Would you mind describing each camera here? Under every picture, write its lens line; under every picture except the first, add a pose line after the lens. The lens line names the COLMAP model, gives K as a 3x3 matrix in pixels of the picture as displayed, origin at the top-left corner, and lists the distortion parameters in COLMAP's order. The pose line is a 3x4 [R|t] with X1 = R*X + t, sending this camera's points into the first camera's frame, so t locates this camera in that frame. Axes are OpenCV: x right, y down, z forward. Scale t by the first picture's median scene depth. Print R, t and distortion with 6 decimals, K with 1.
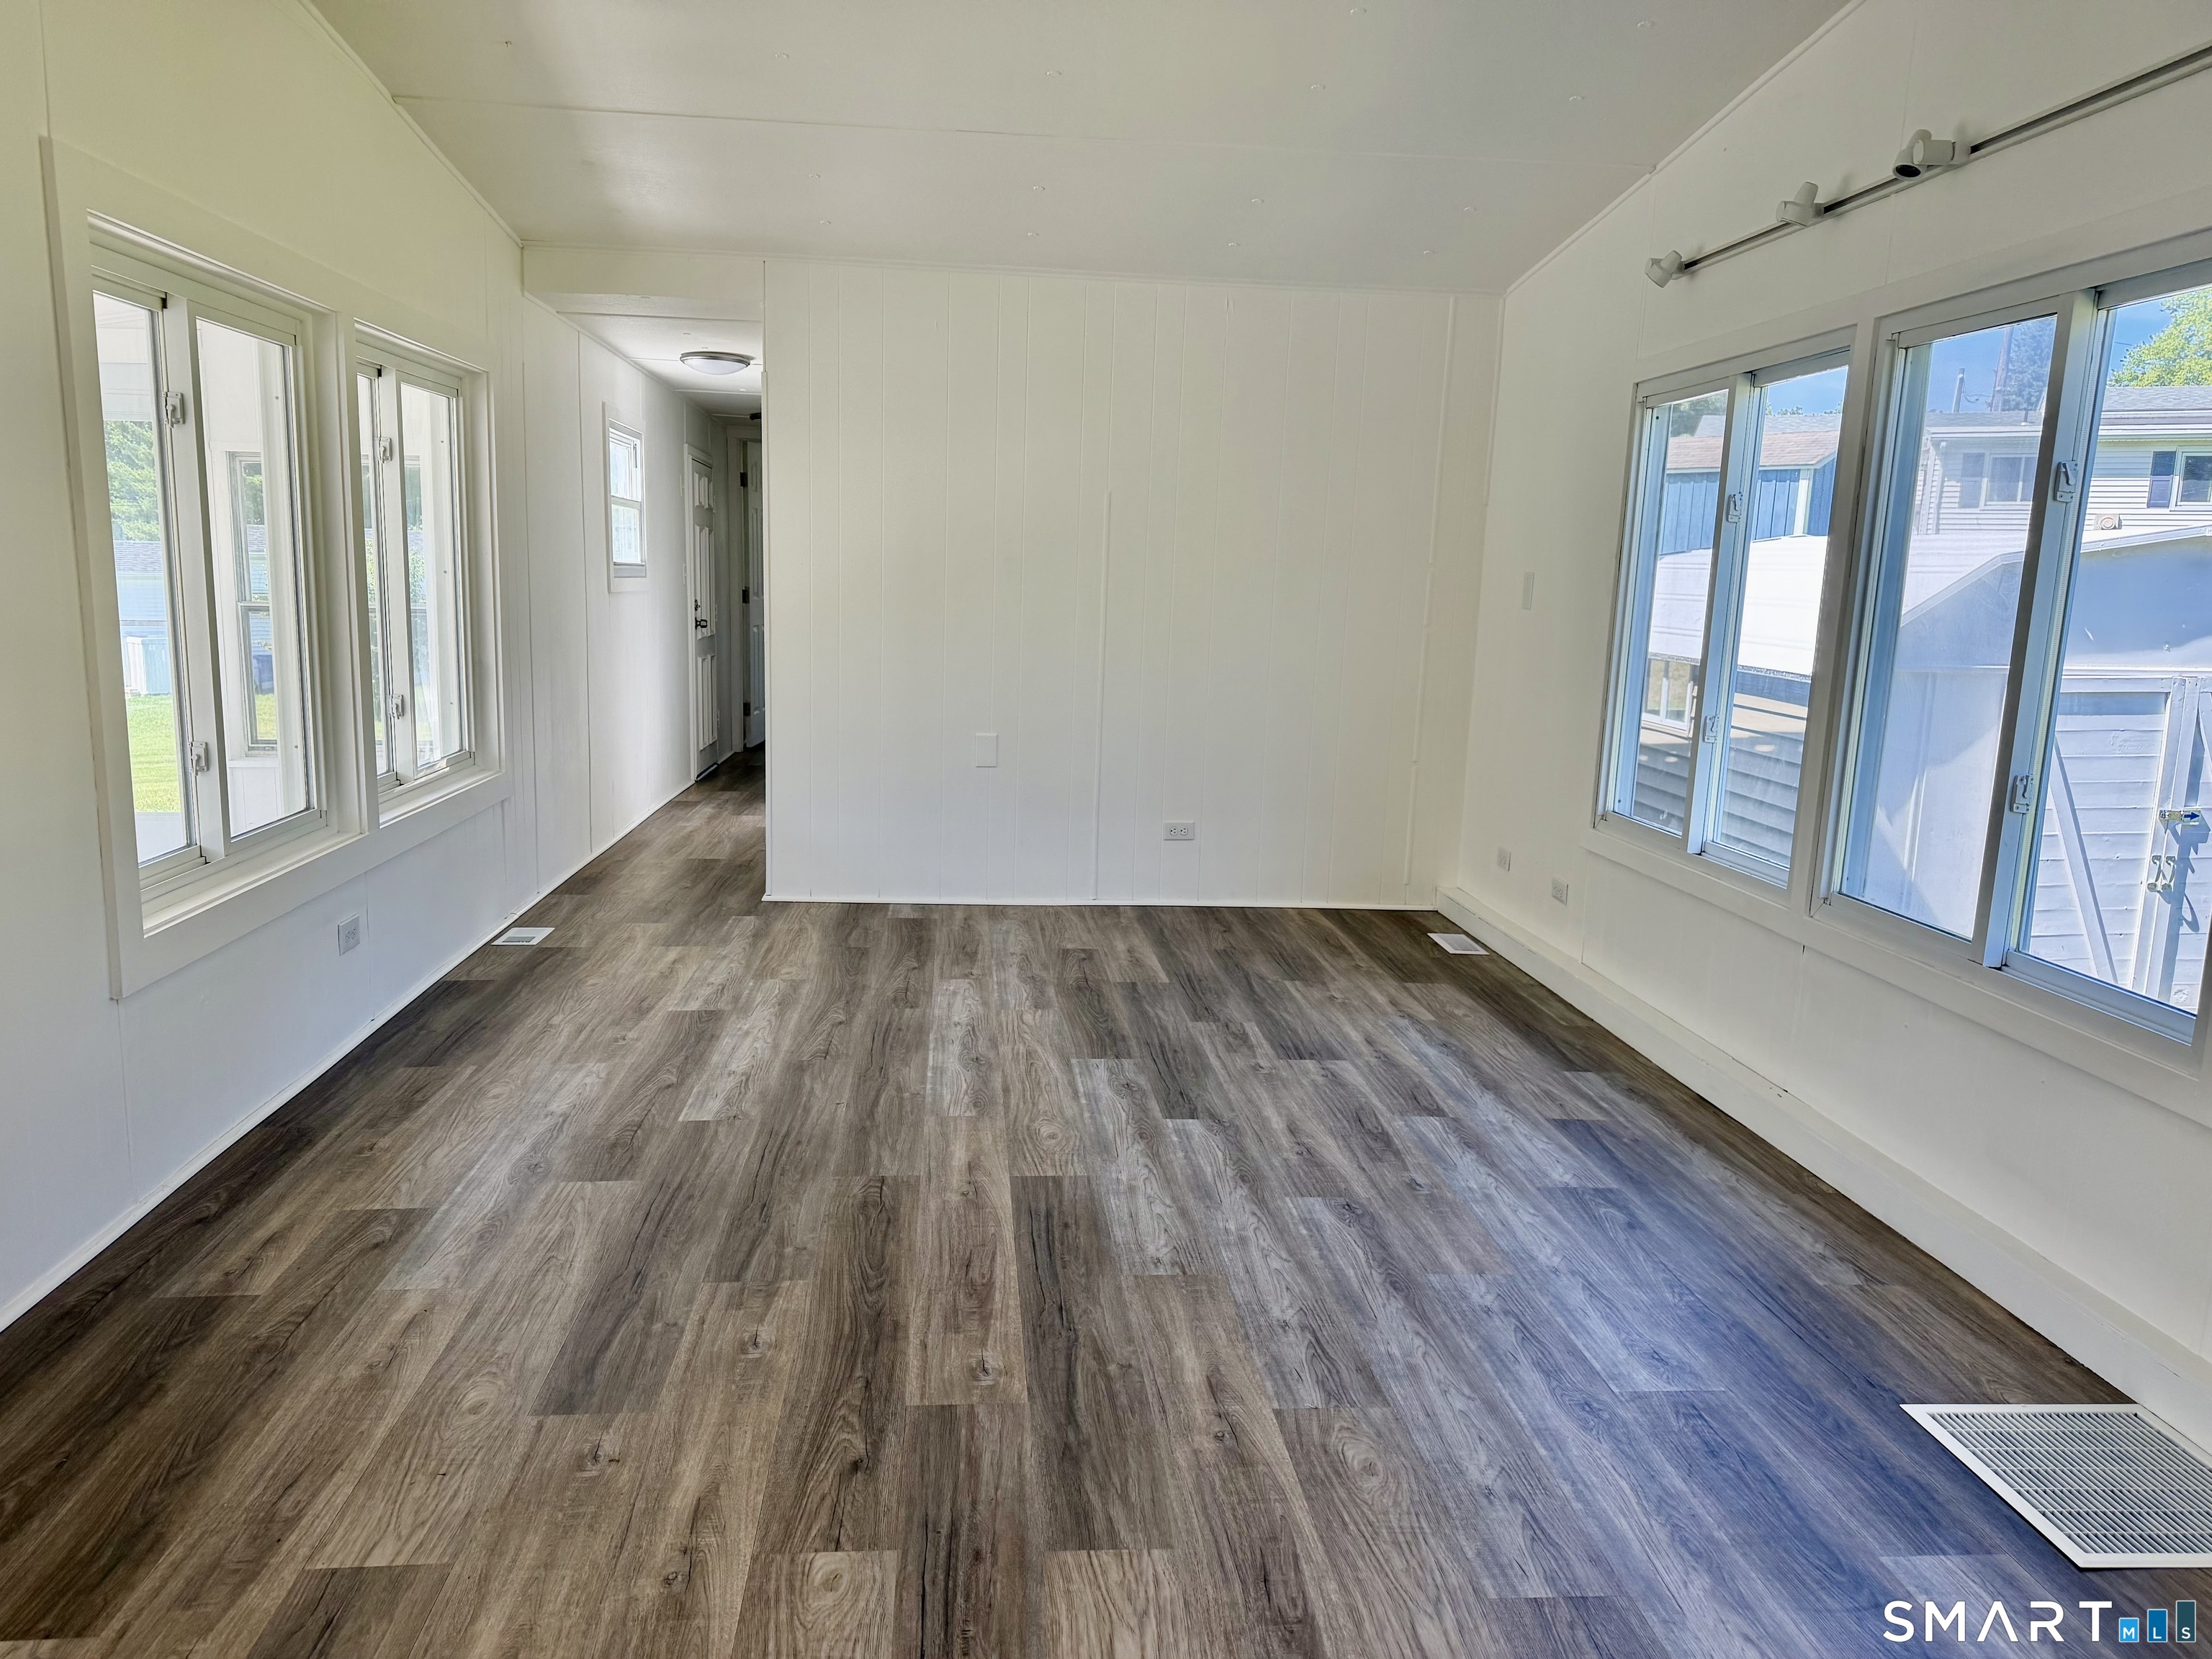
lens RADIAL K [[1538.2, 0, 1115.1], [0, 1538.2, 829.9], [0, 0, 1]] dist [0.068910, -0.074829]
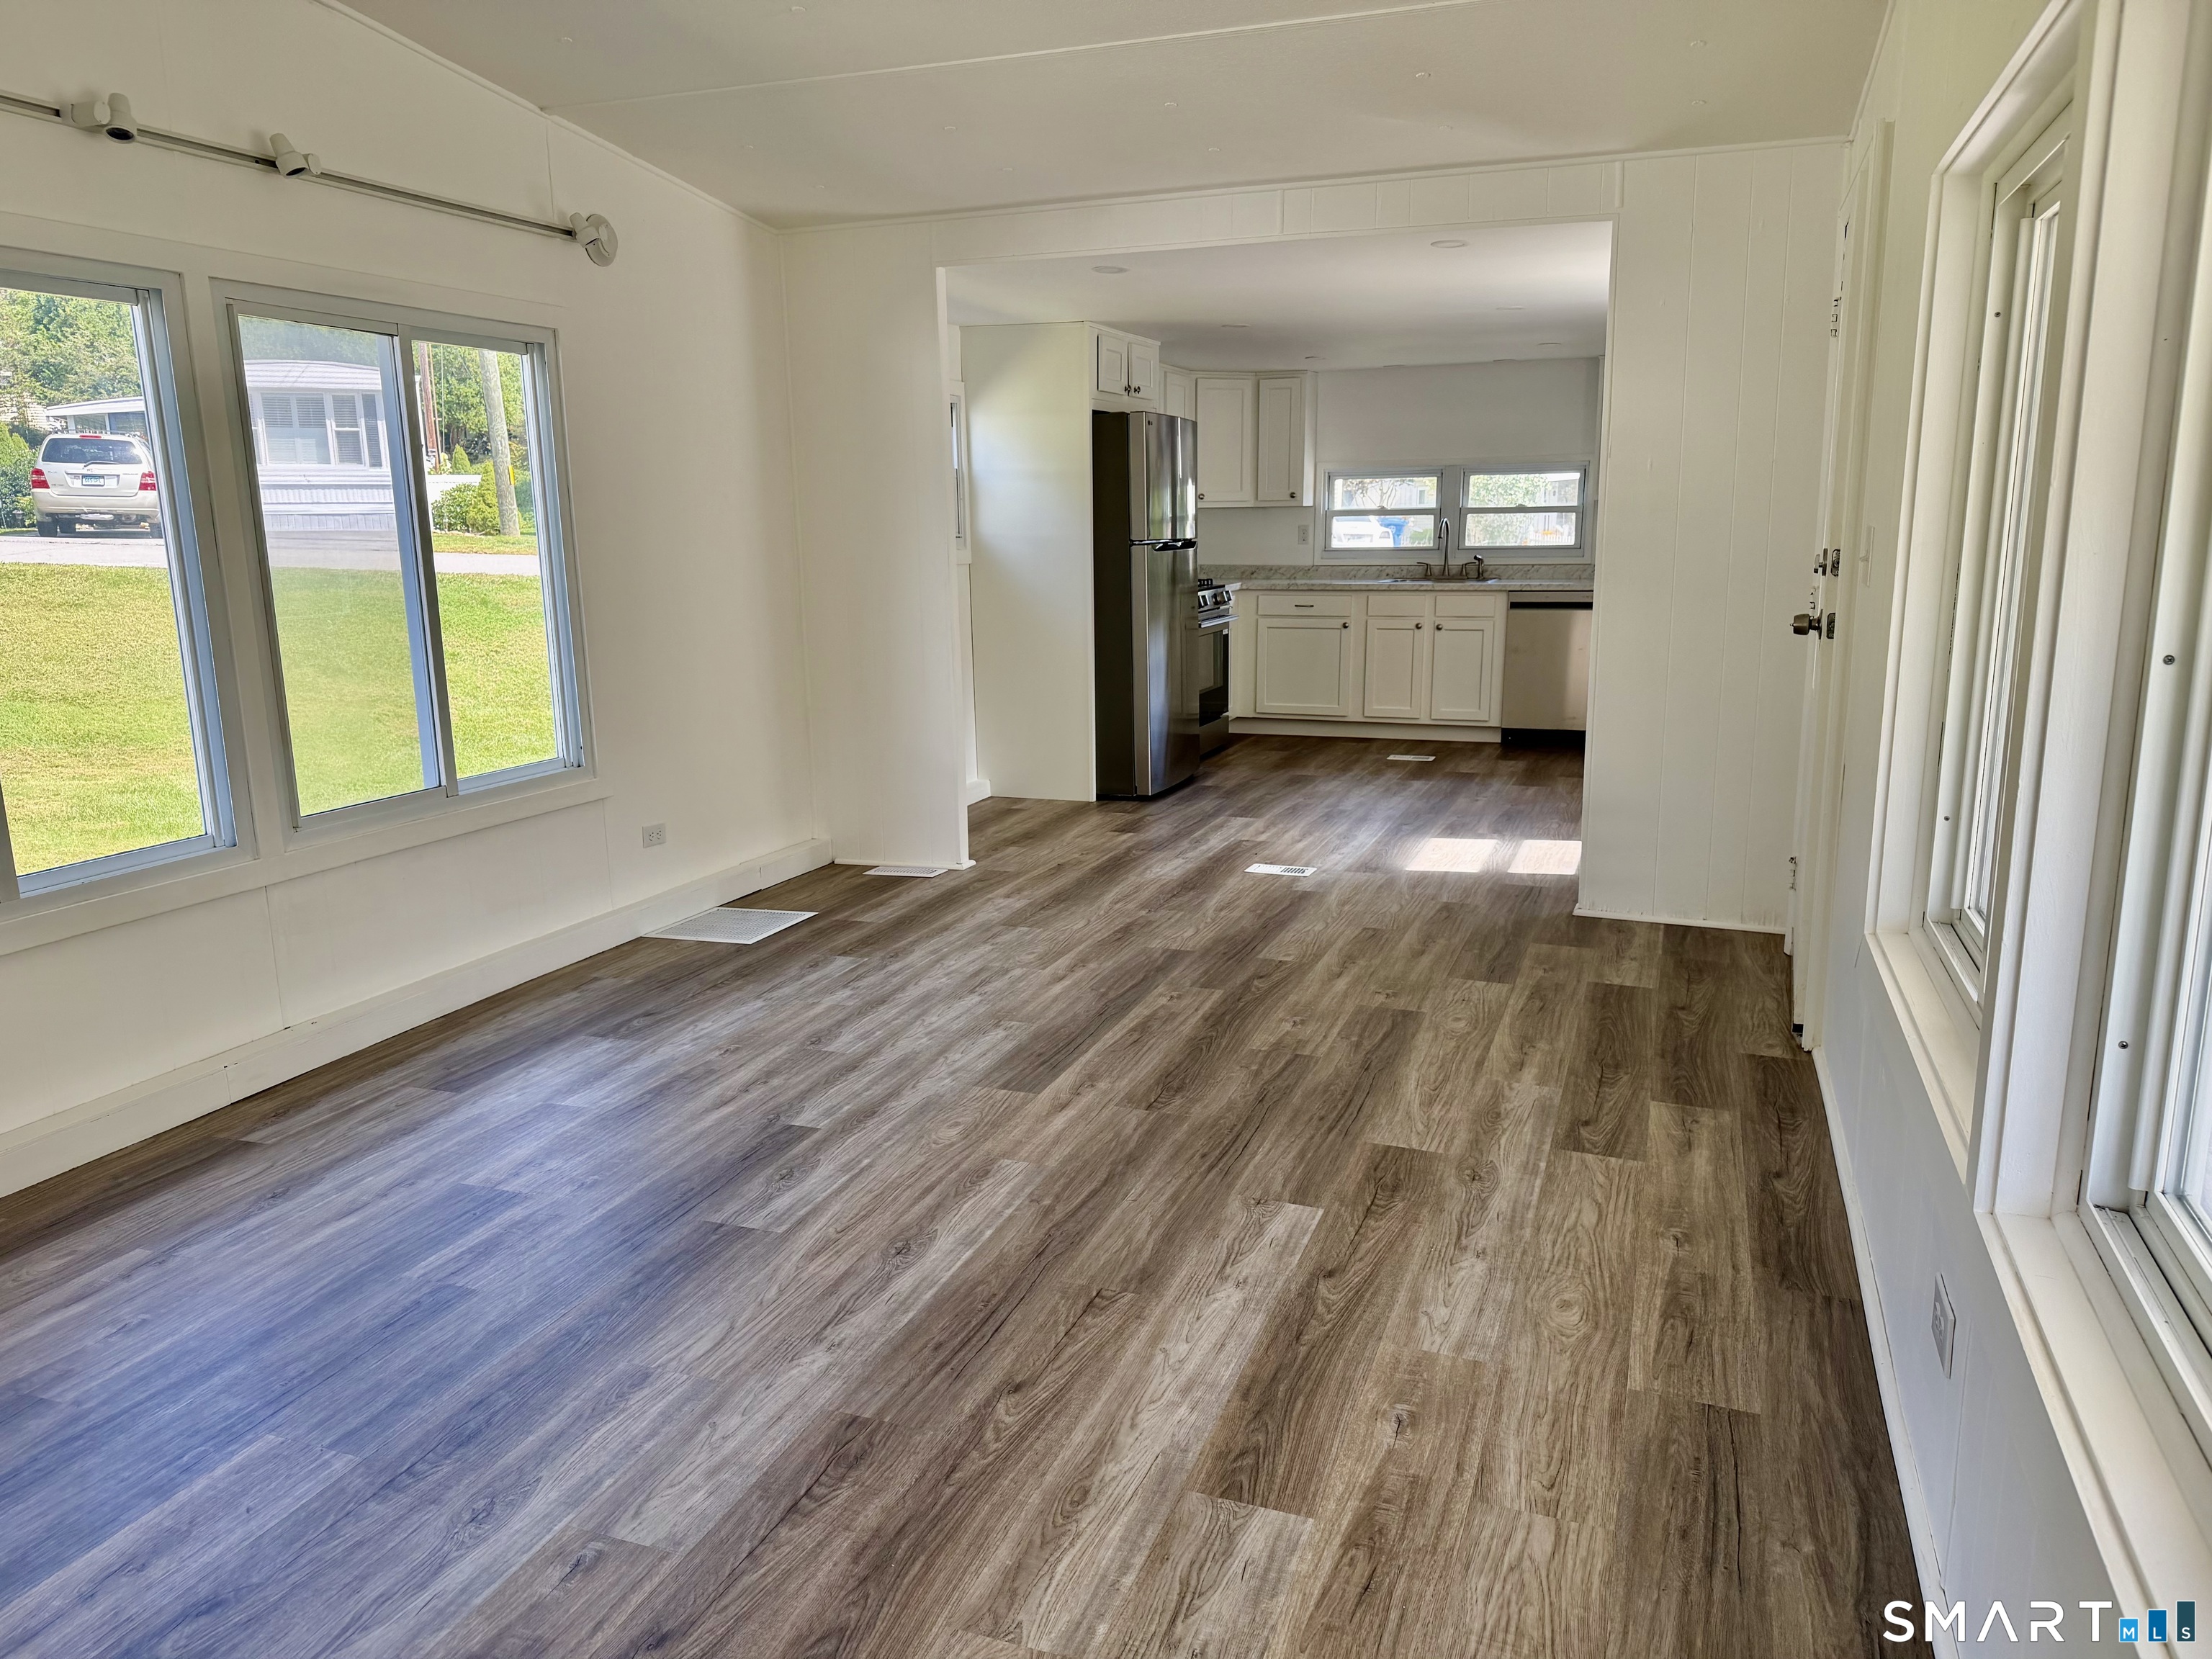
lens RADIAL K [[1538.2, 0, 1087.6], [0, 1538.2, 831.1], [0, 0, 1]] dist [0.068910, -0.074829]
pose [[-0.892790, -0.105810, 0.437870, -0.529232], [0.062574, 0.933470, 0.353156, -0.314983], [-0.446106, 0.342693, -0.826771, 1.734339]]
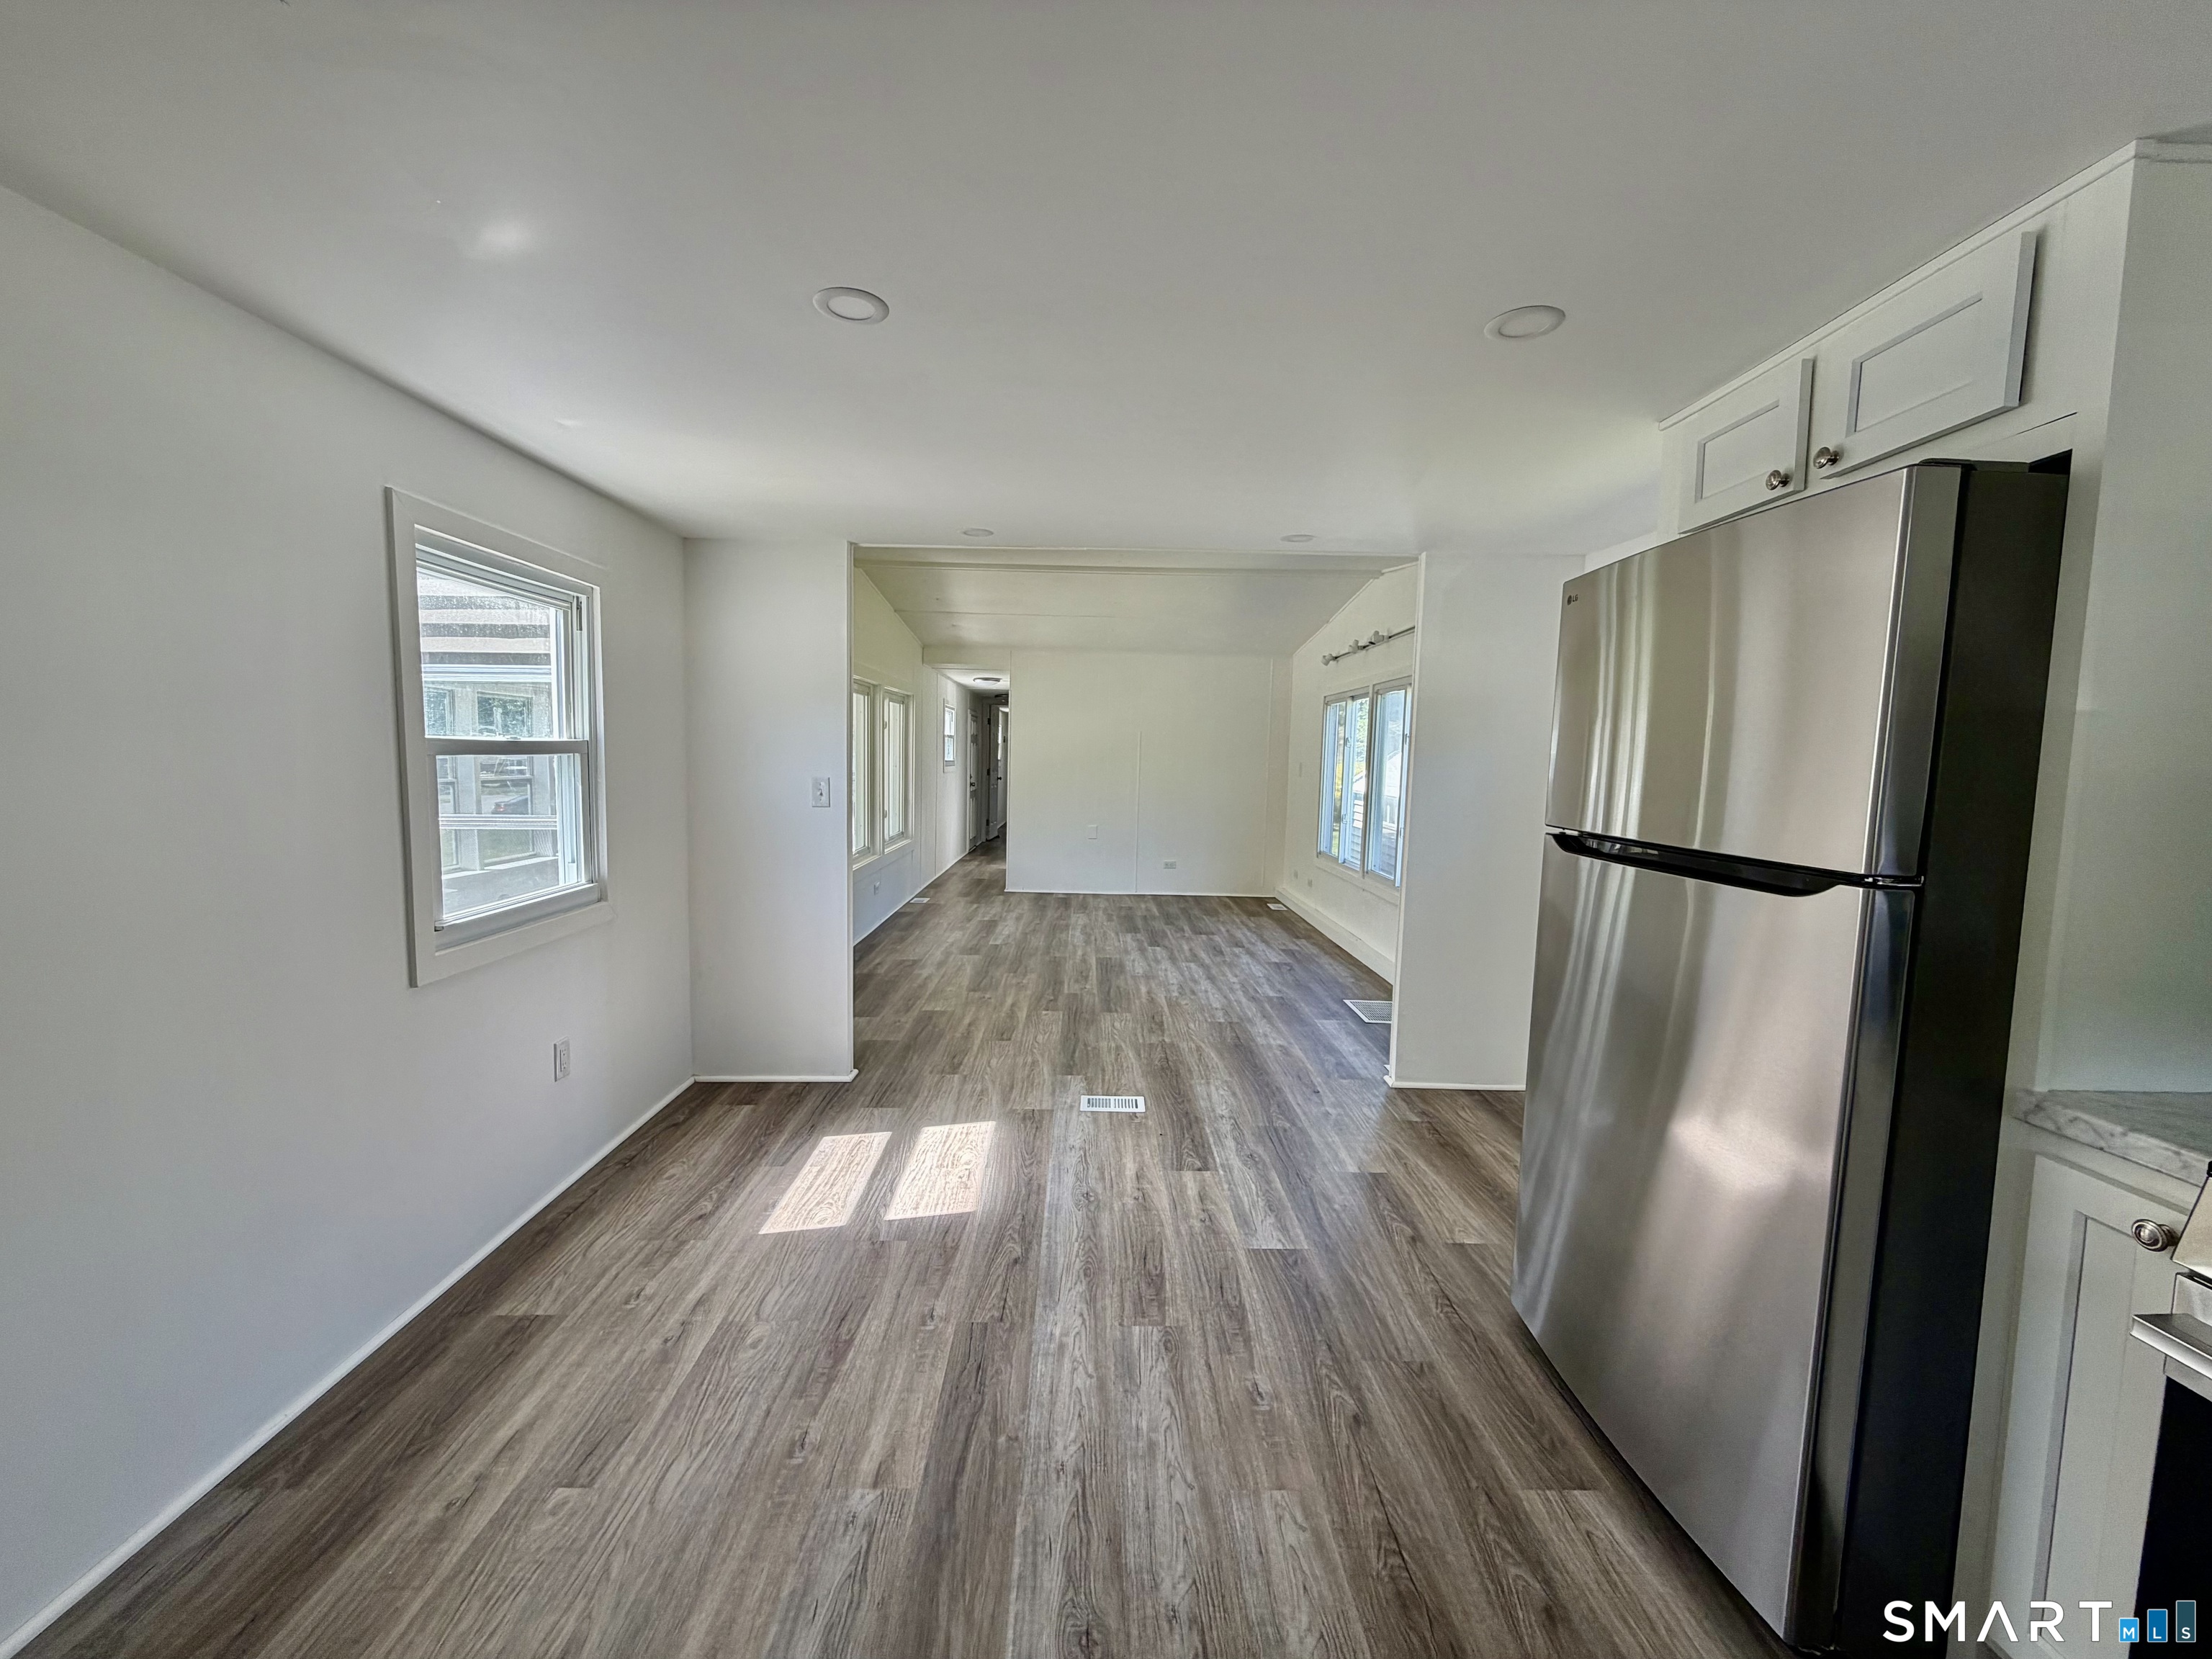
lens RADIAL K [[878.8, 0, 1118.6], [0, 878.8, 826.5], [0, 0, 1]] dist [-0.014017, -0.000027]
pose [[0.997994, -0.004009, -0.063174, 0.088291], [-0.001348, 0.996420, -0.084532, 0.105821], [0.063287, 0.084447, 0.994416, -0.760787]]
